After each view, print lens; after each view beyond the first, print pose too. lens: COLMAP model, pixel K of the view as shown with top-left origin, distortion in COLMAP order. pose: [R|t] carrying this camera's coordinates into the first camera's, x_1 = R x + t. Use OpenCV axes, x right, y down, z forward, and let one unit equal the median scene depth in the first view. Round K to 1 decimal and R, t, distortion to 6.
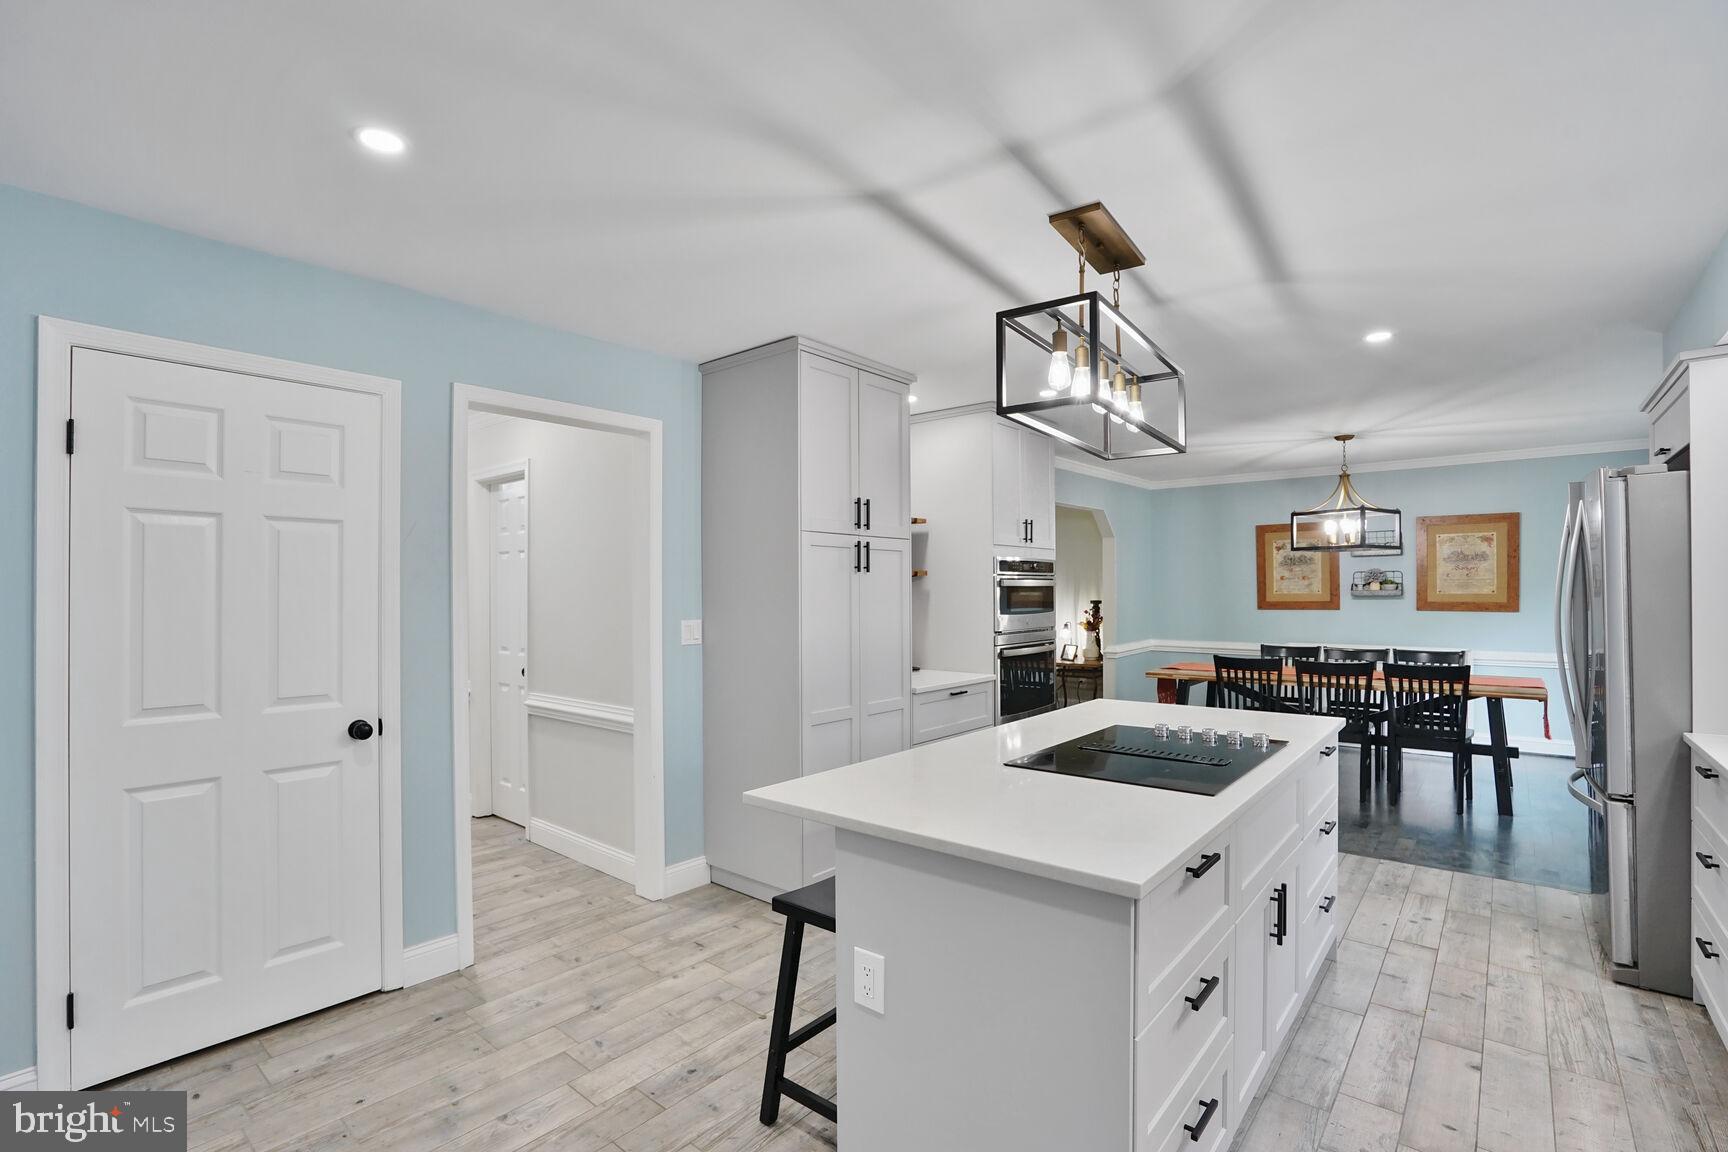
lens RADIAL K [[794.7, 0, 858.9], [0, 794.7, 586.0], [0, 0, 1]] dist [-0.057683, 0.019812]
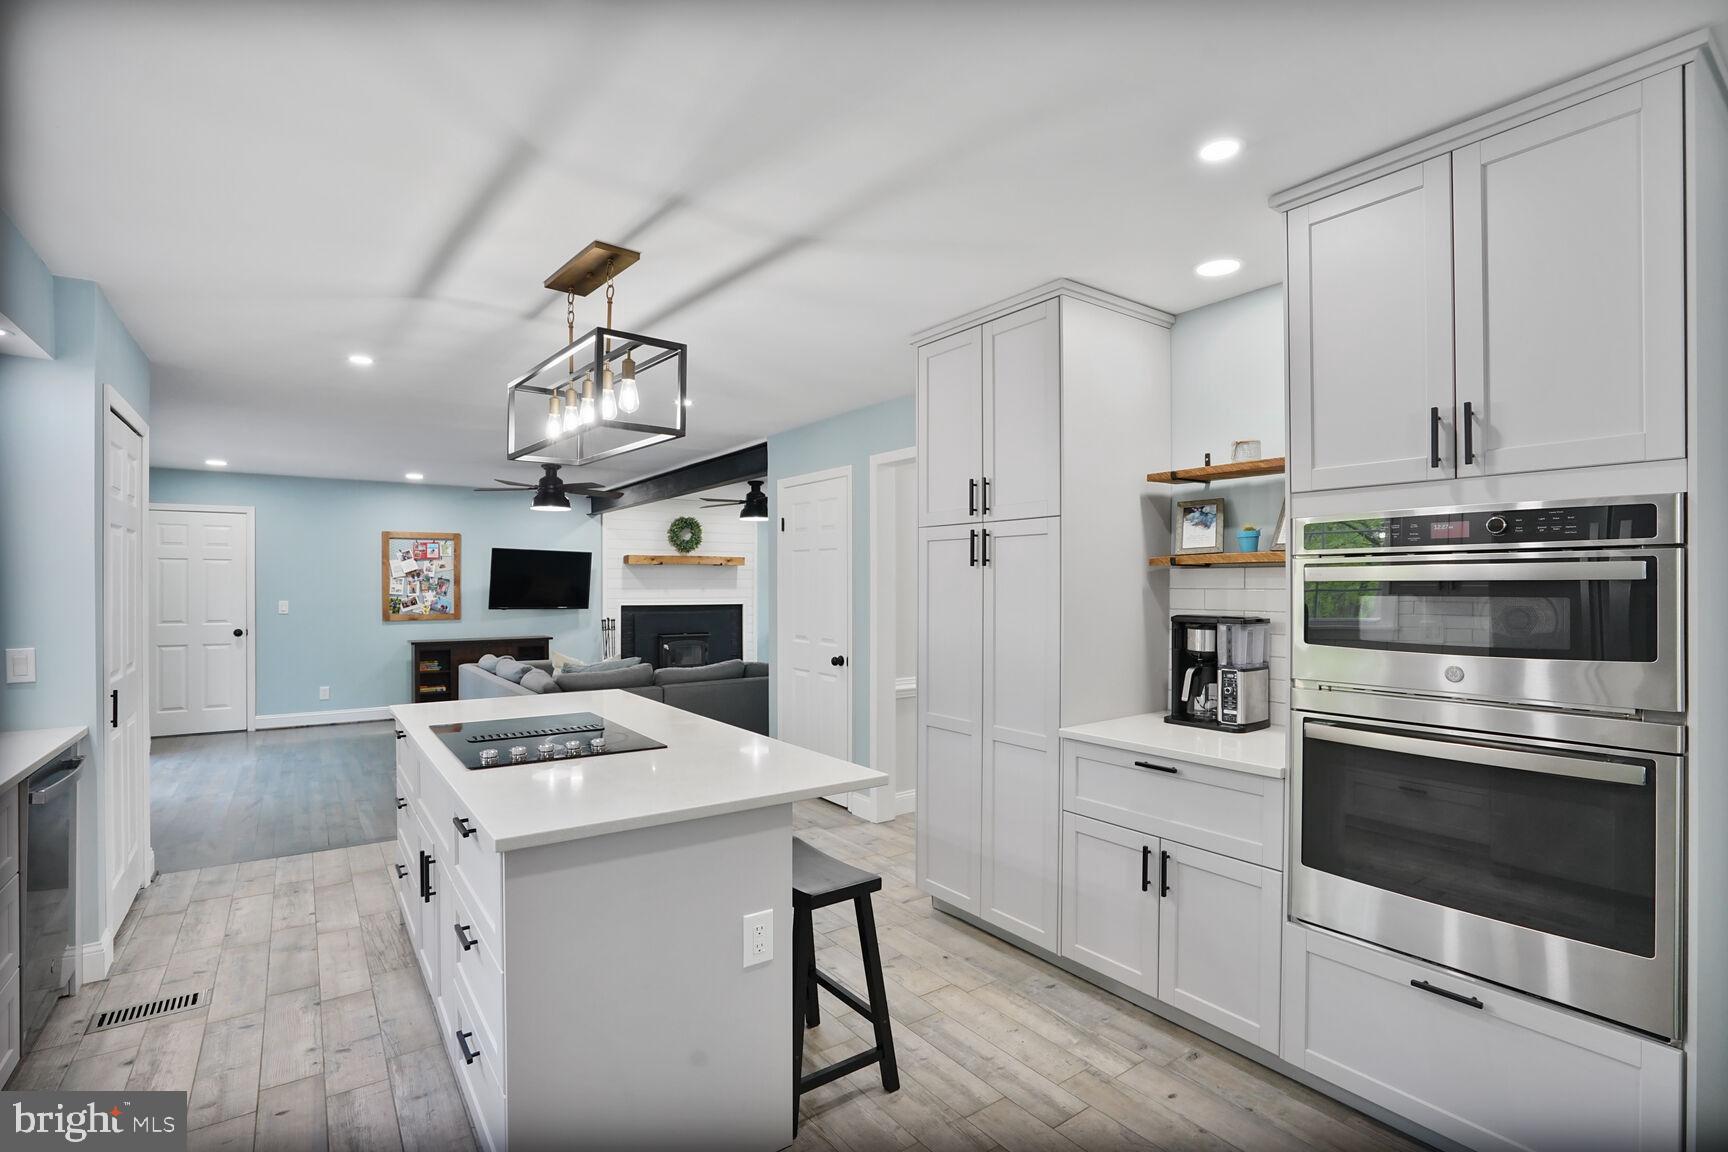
lens RADIAL K [[794.7, 0, 858.8], [0, 794.7, 584.1], [0, 0, 1]] dist [-0.057683, 0.019812]
pose [[-0.243455, 0.004435, -0.969902, 0.652389], [0.007487, 0.999968, 0.002693, -0.001067], [0.969883, -0.006606, -0.243481, 0.829608]]
